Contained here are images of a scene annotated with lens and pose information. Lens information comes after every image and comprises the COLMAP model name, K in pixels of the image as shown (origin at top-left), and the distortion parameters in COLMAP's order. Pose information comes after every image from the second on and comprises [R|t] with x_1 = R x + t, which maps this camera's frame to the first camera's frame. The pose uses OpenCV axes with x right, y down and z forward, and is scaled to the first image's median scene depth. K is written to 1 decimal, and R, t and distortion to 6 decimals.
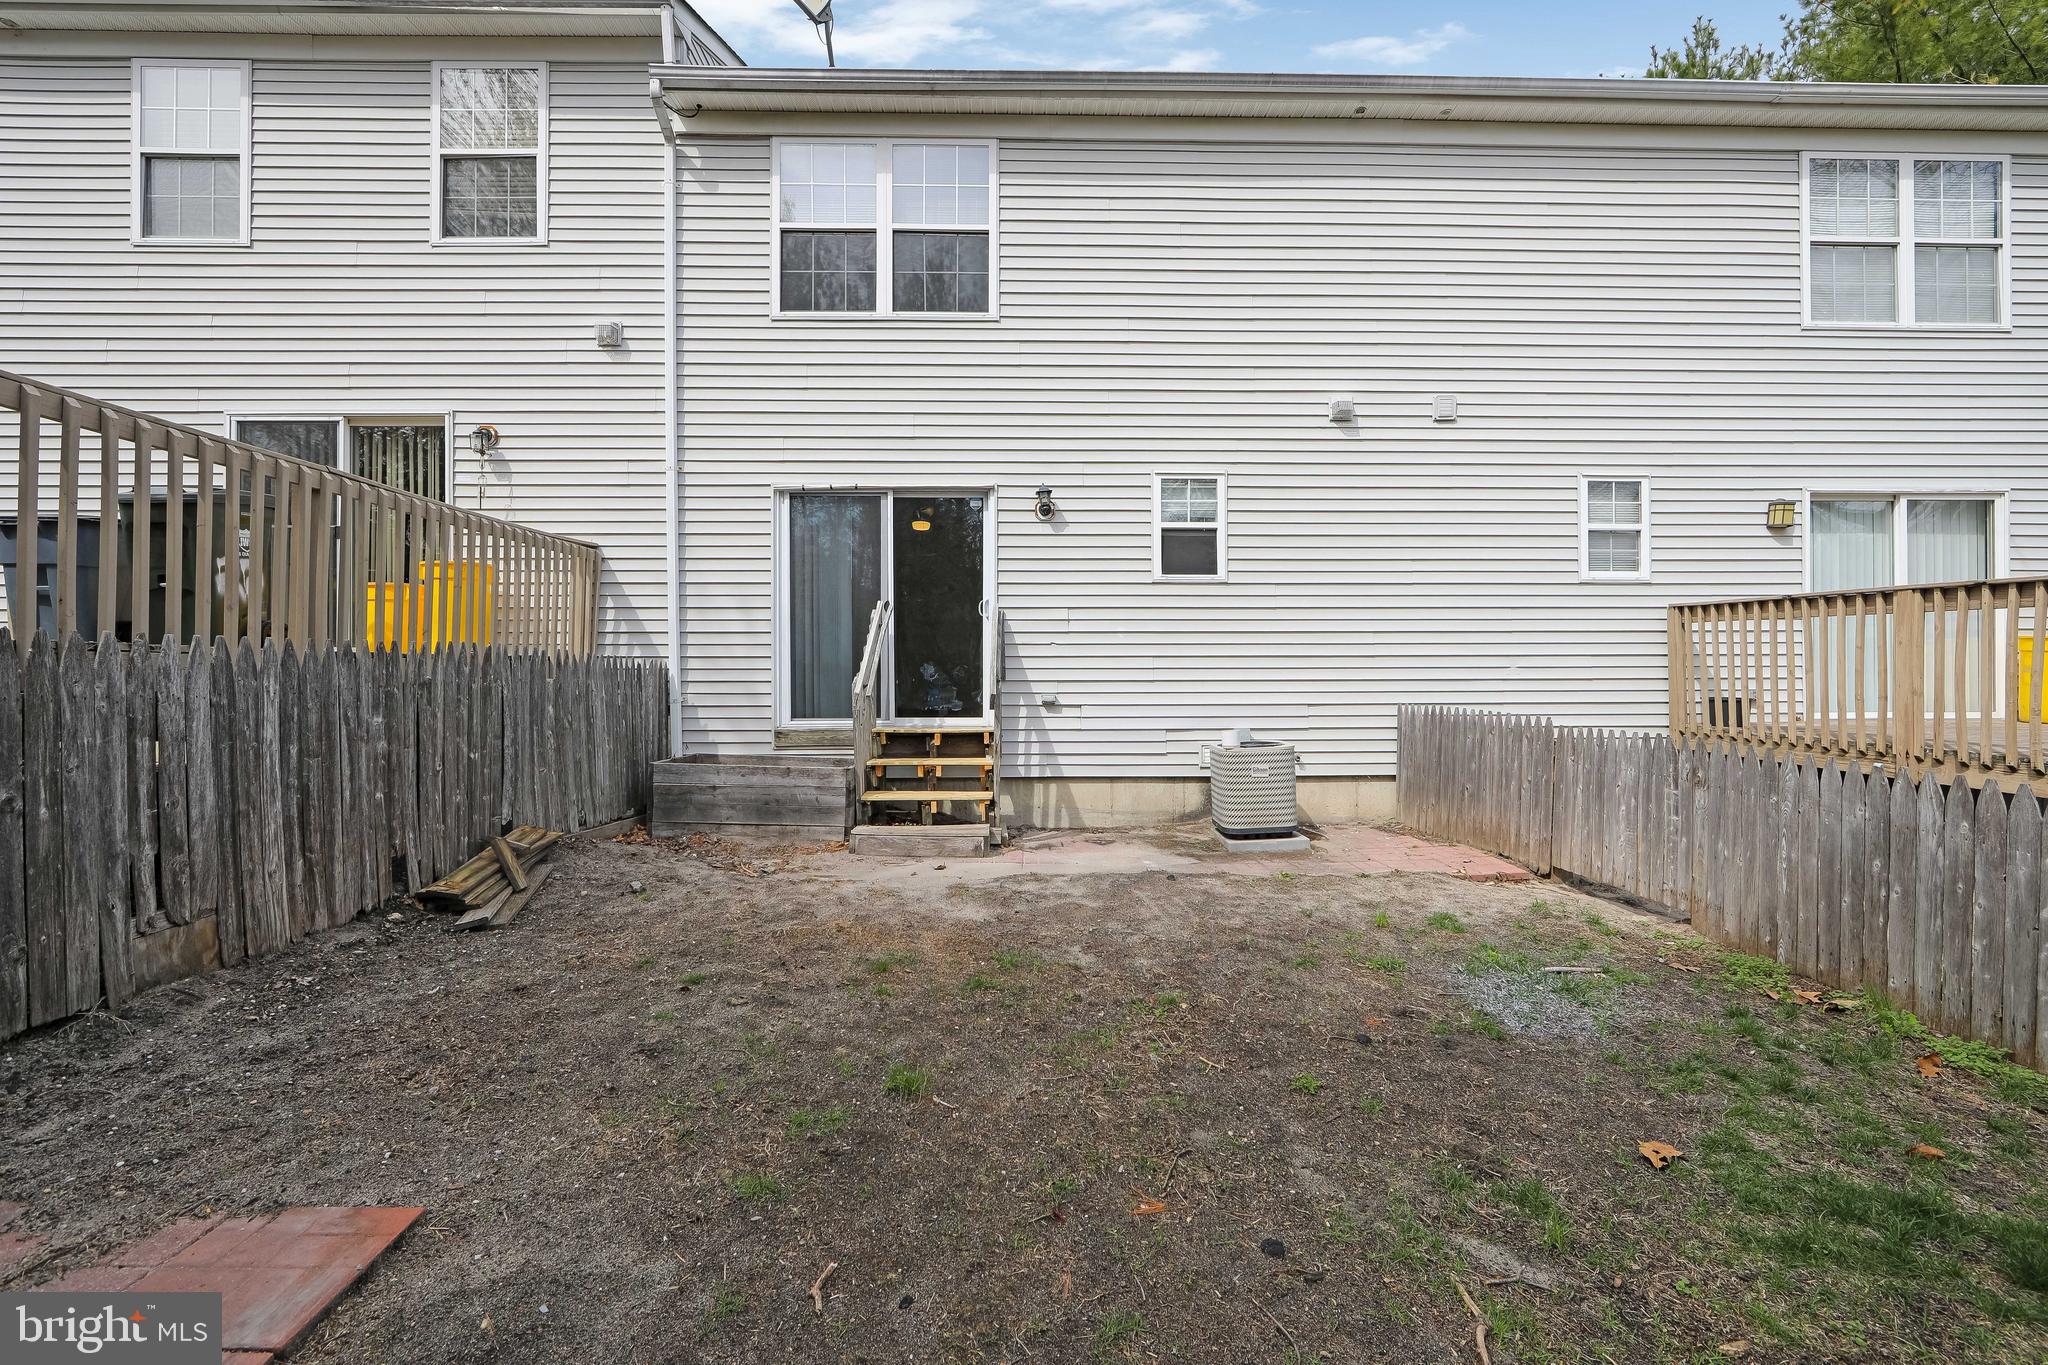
lens RADIAL K [[812.3, 0, 1025.5], [0, 812.3, 684.5], [0, 0, 1]] dist [-0.008969, 0.001051]
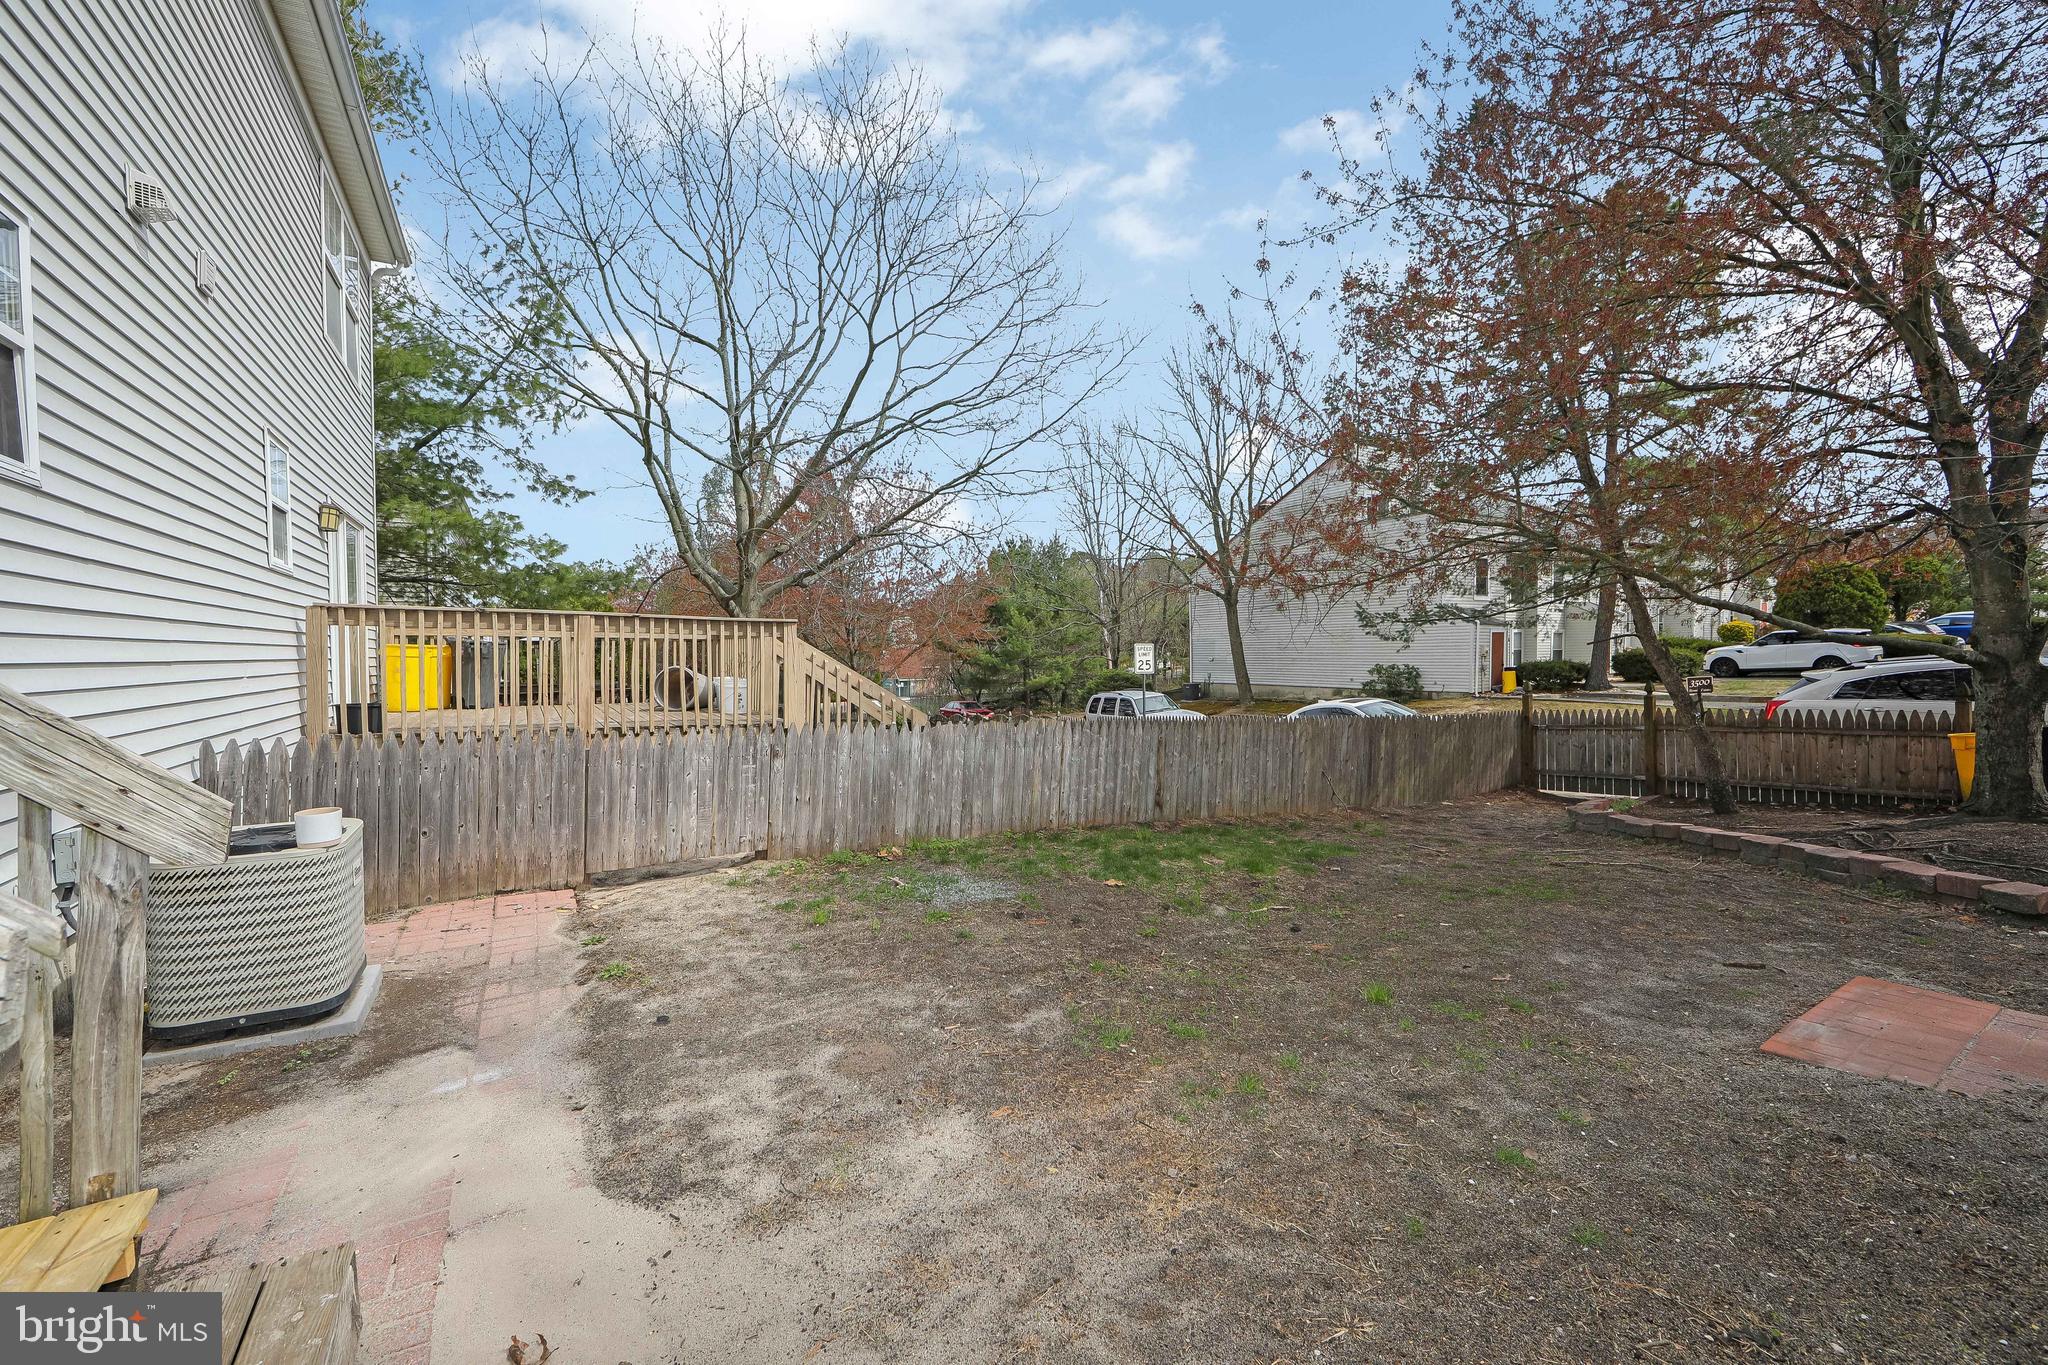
lens RADIAL K [[812.3, 0, 1025.5], [0, 812.3, 684.5], [0, 0, 1]] dist [-0.008969, 0.001051]
pose [[-0.487097, -0.028155, 0.872894, -0.615258], [0.023545, 0.998694, 0.045352, -0.055204], [-0.873030, 0.042643, -0.485798, 1.296129]]
